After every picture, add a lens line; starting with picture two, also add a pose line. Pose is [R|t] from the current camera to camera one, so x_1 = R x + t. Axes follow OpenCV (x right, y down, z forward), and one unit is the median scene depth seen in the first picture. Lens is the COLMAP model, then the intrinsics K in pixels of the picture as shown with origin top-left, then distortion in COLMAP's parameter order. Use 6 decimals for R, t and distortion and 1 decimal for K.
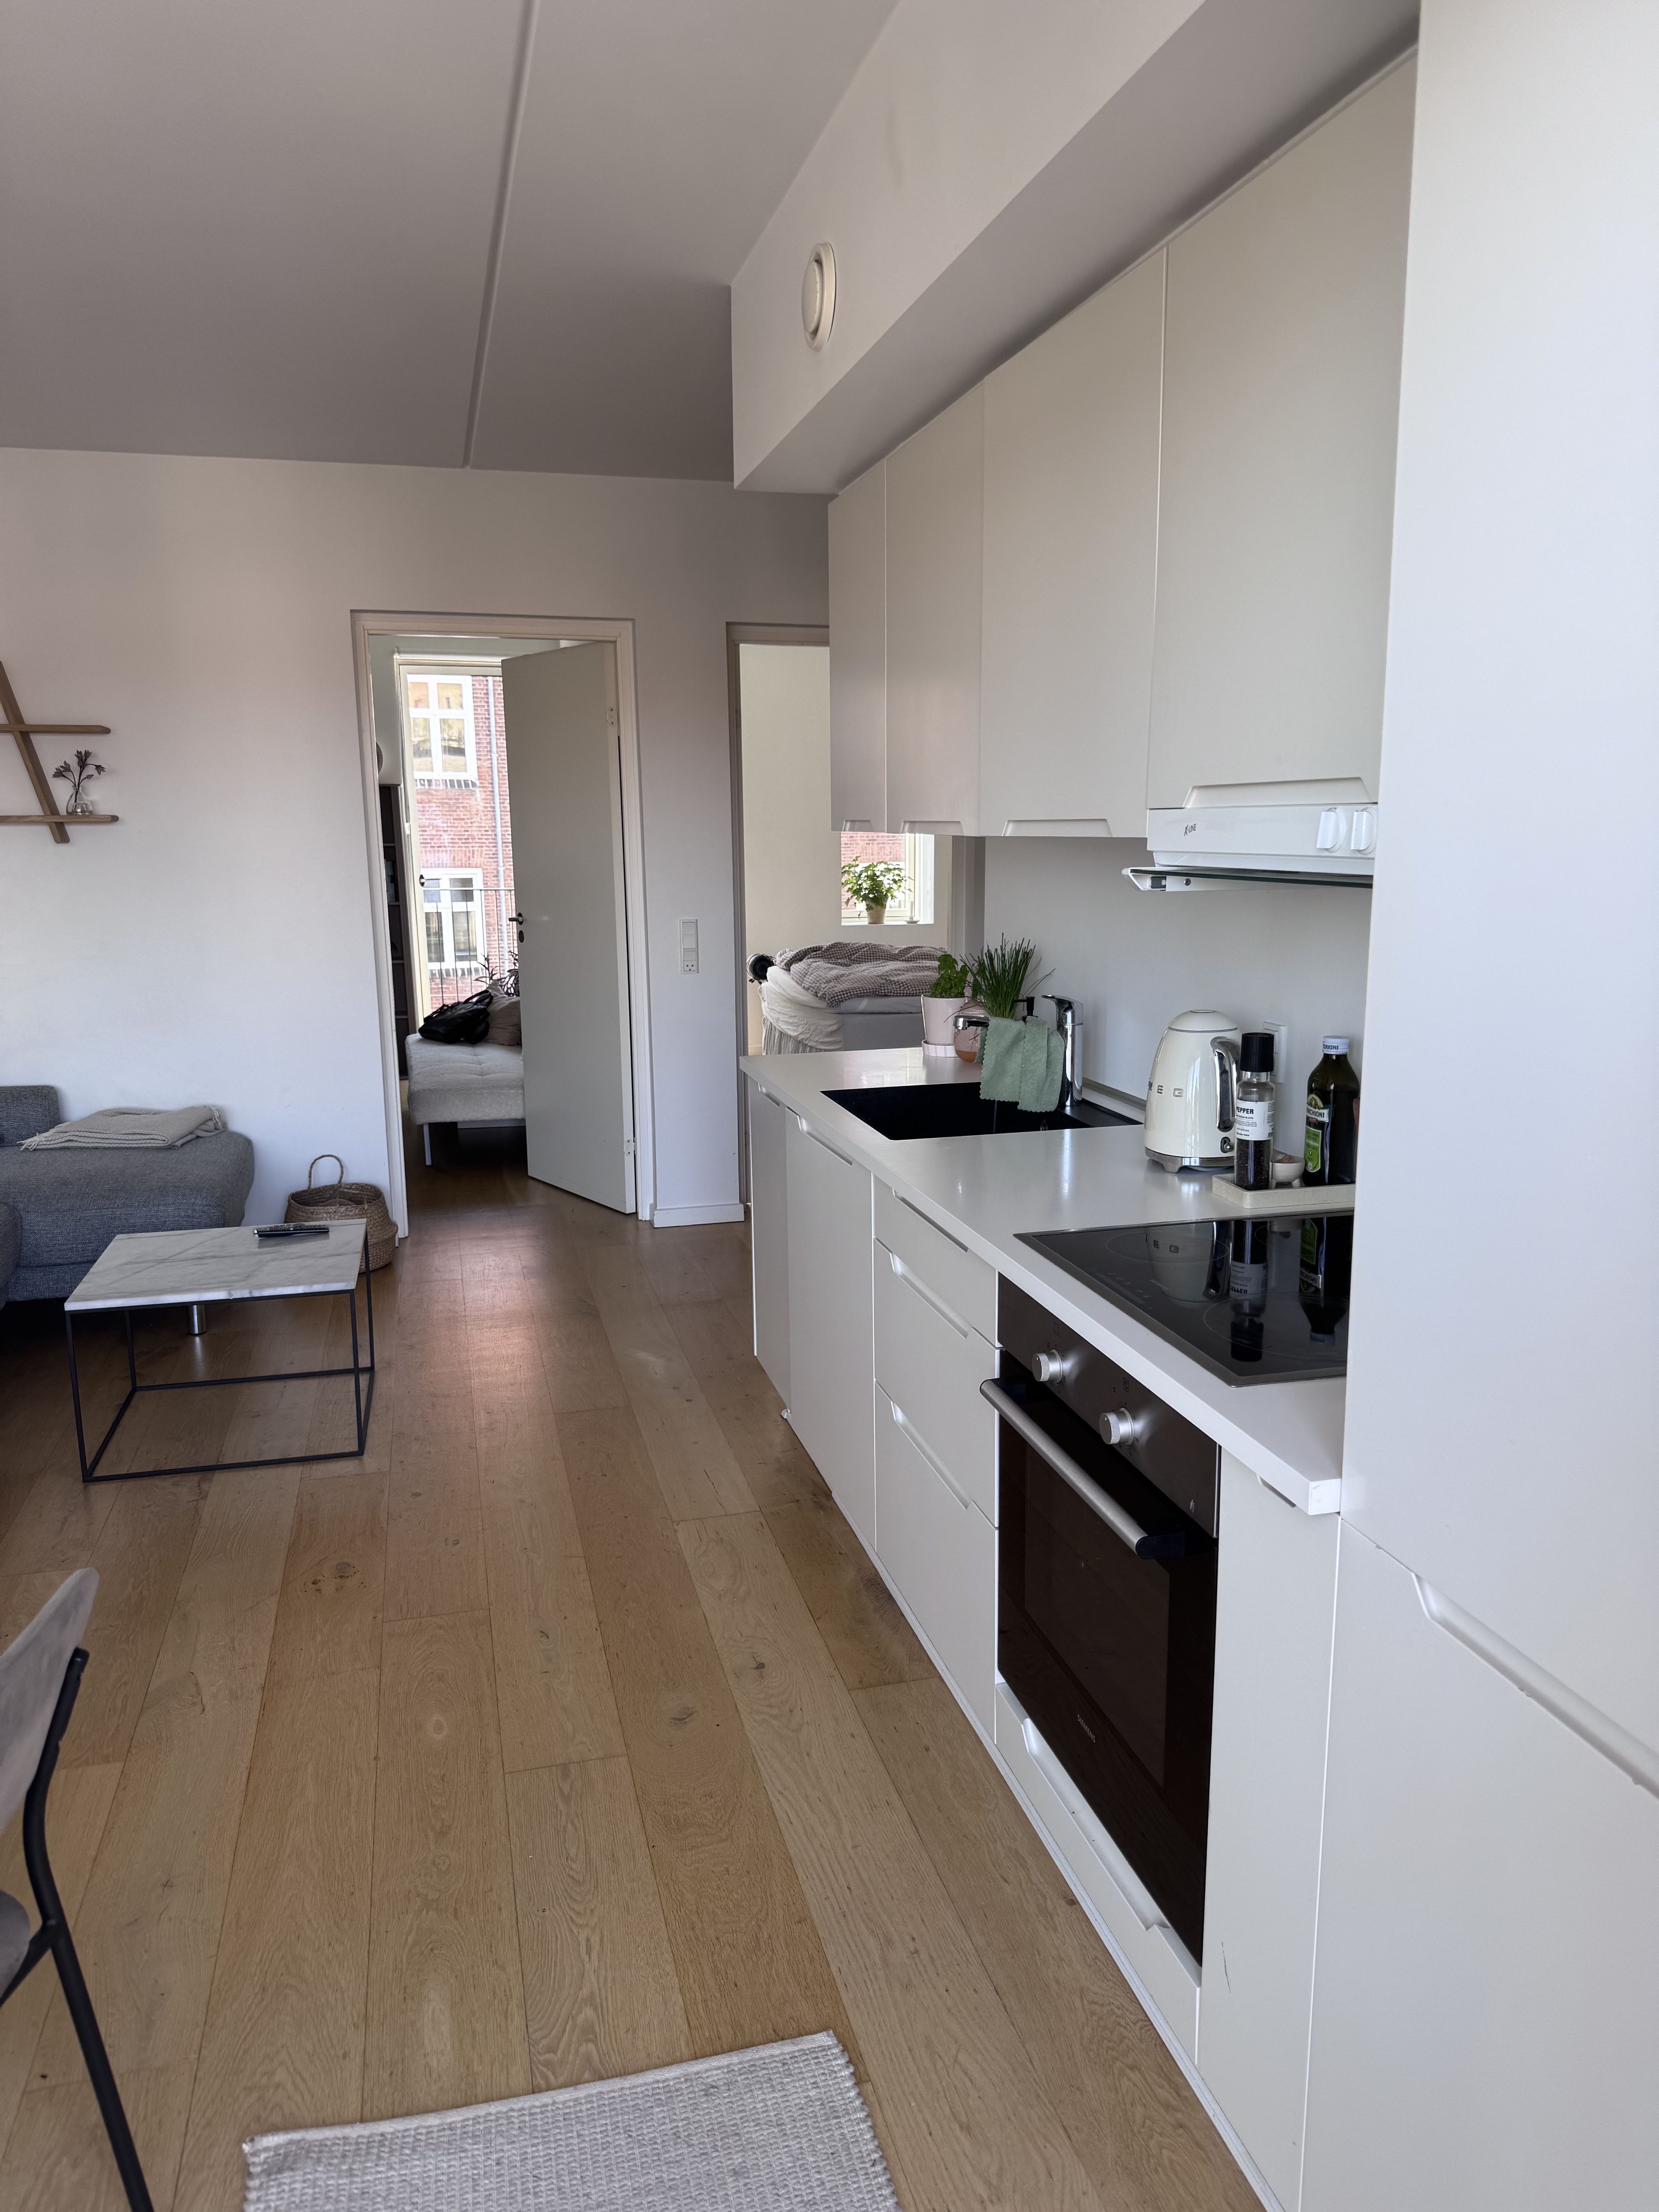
lens RADIAL K [[1548.5, 0, 829.5], [0, 1548.5, 1106.0], [0, 0, 1]] dist [0.060063, -0.092607]
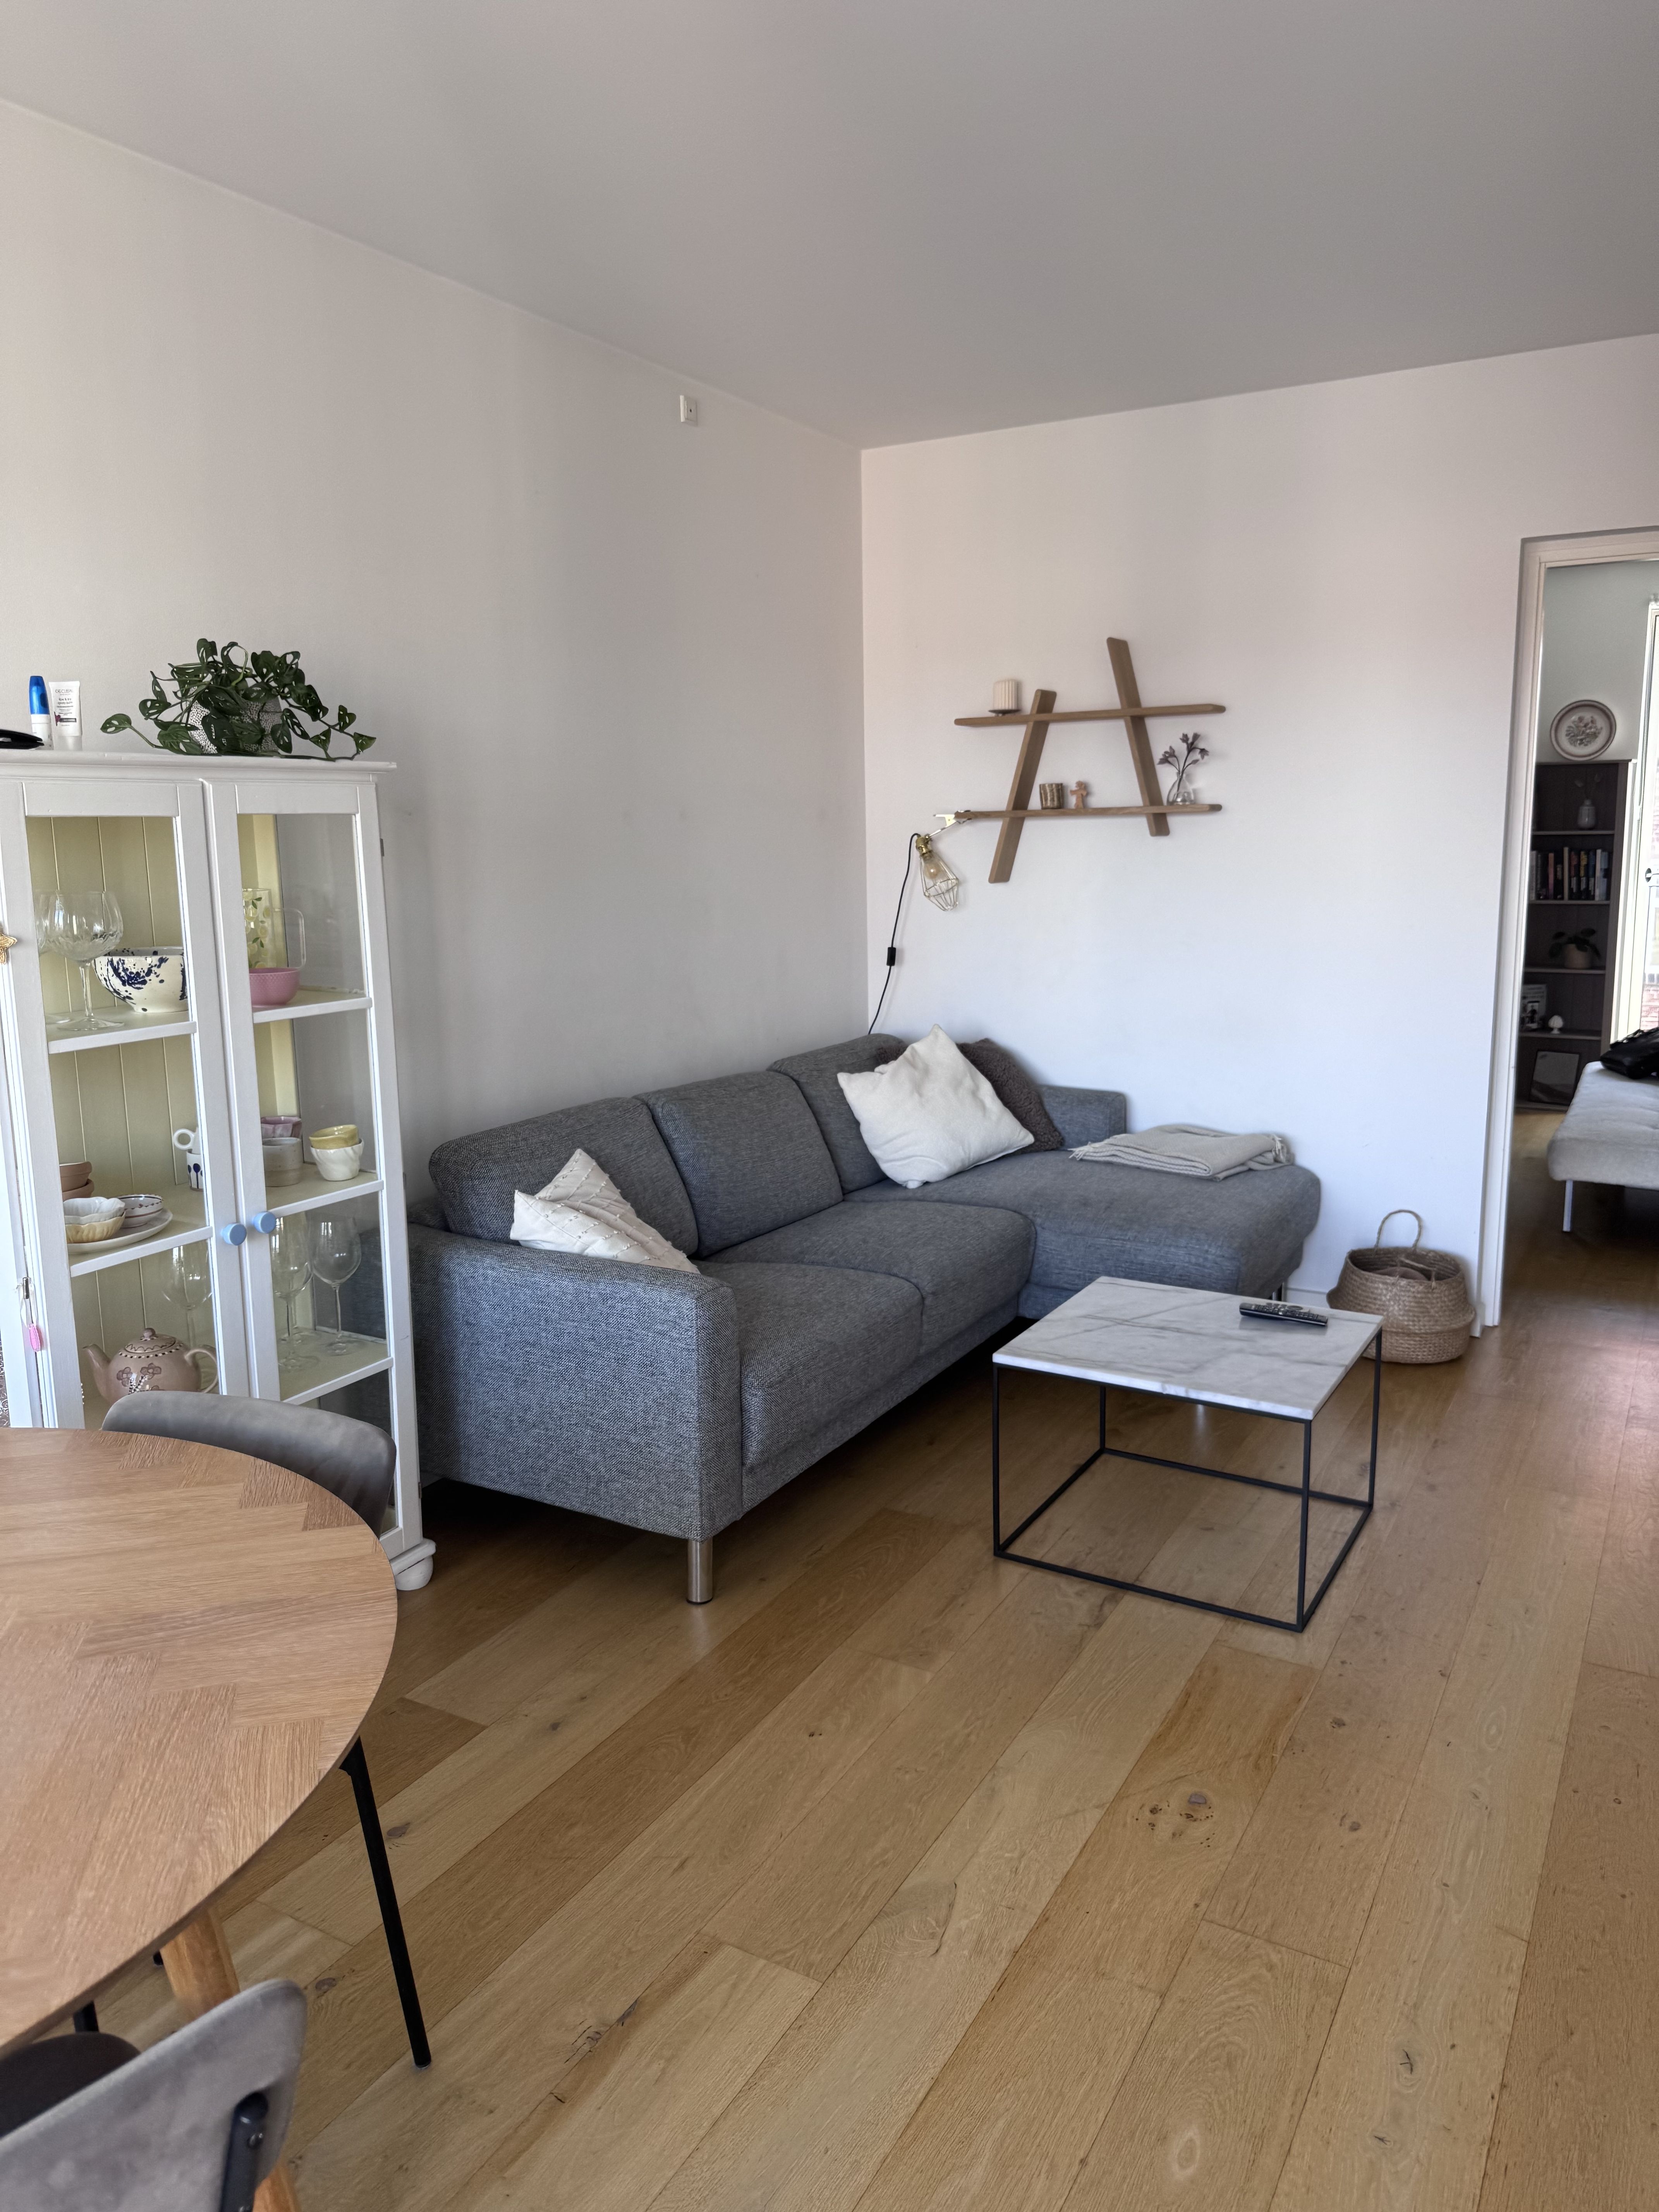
lens RADIAL K [[1548.5, 0, 829.5], [0, 1548.5, 1106.0], [0, 0, 1]] dist [0.060063, -0.092607]
pose [[0.715389, 0.122924, -0.687829, 0.028820], [-0.117606, 0.991543, 0.054884, -0.043280], [0.688758, 0.041630, 0.723795, 0.243681]]
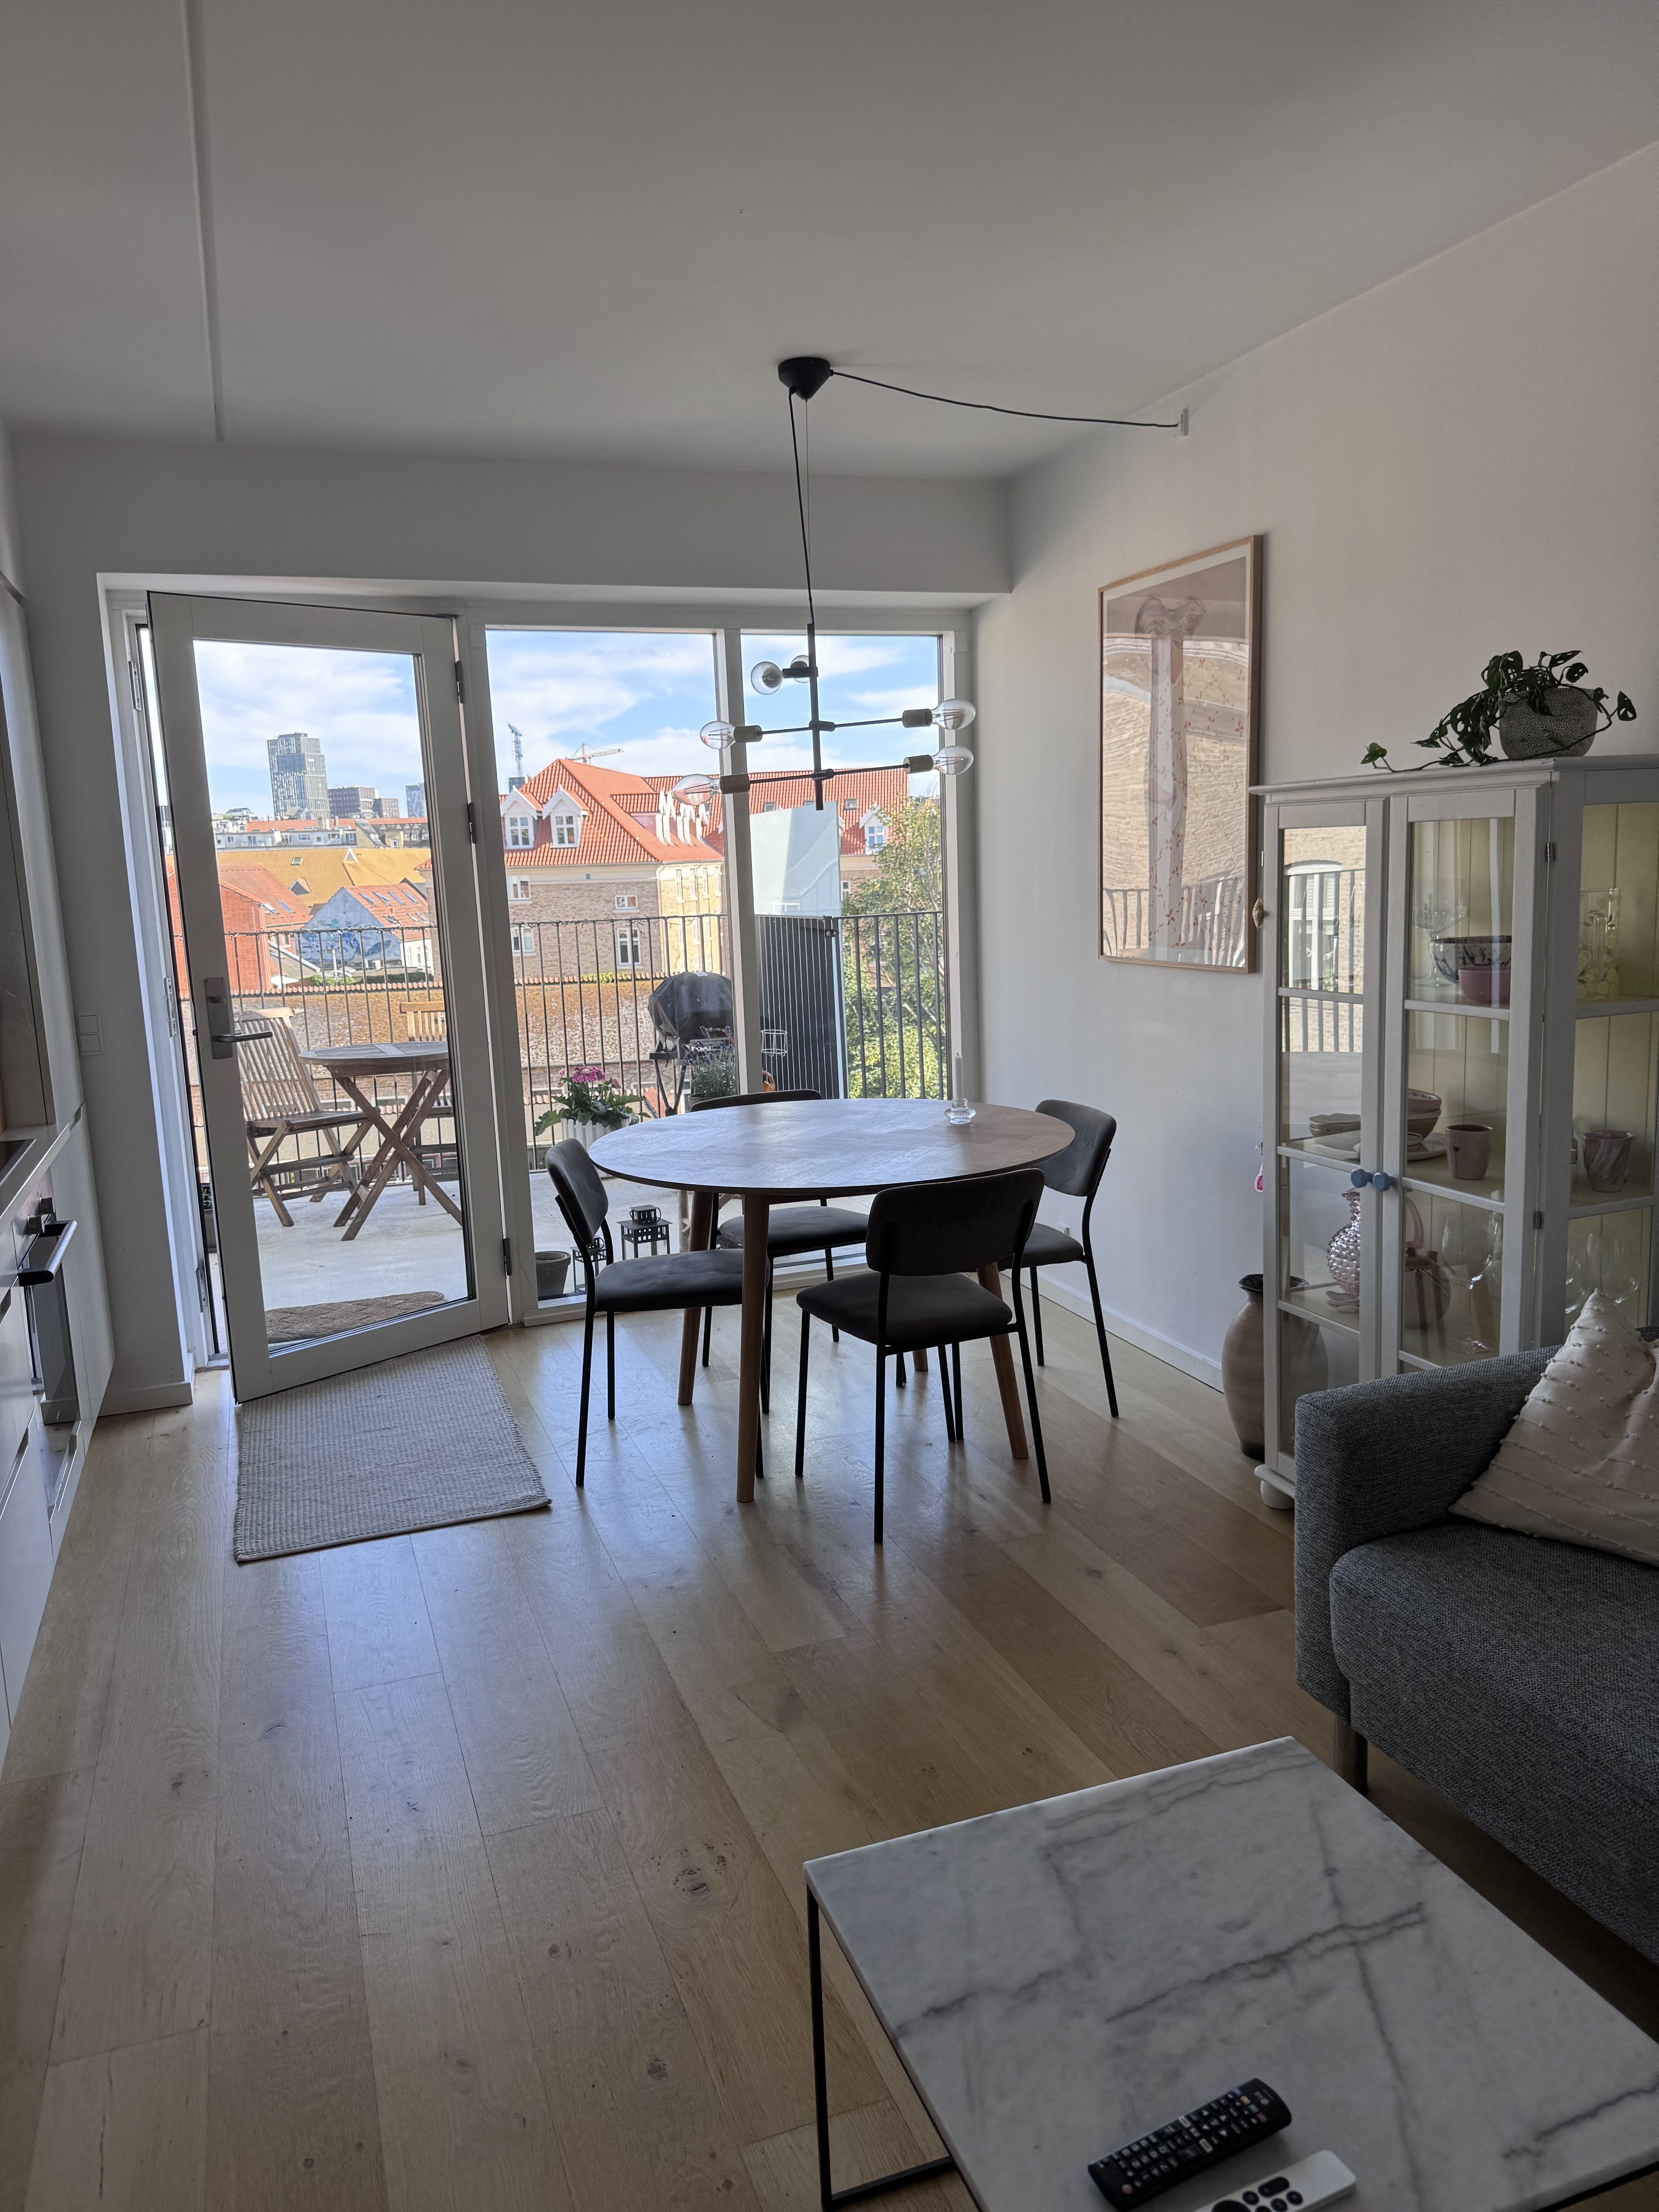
lens RADIAL K [[1548.5, 0, 829.5], [0, 1548.5, 1106.0], [0, 0, 1]] dist [0.060063, -0.092607]
pose [[-0.993868, 0.061455, -0.091920, -0.249644], [0.026390, 0.939134, 0.342536, -0.223405], [0.107375, 0.338010, -0.934997, 1.190052]]
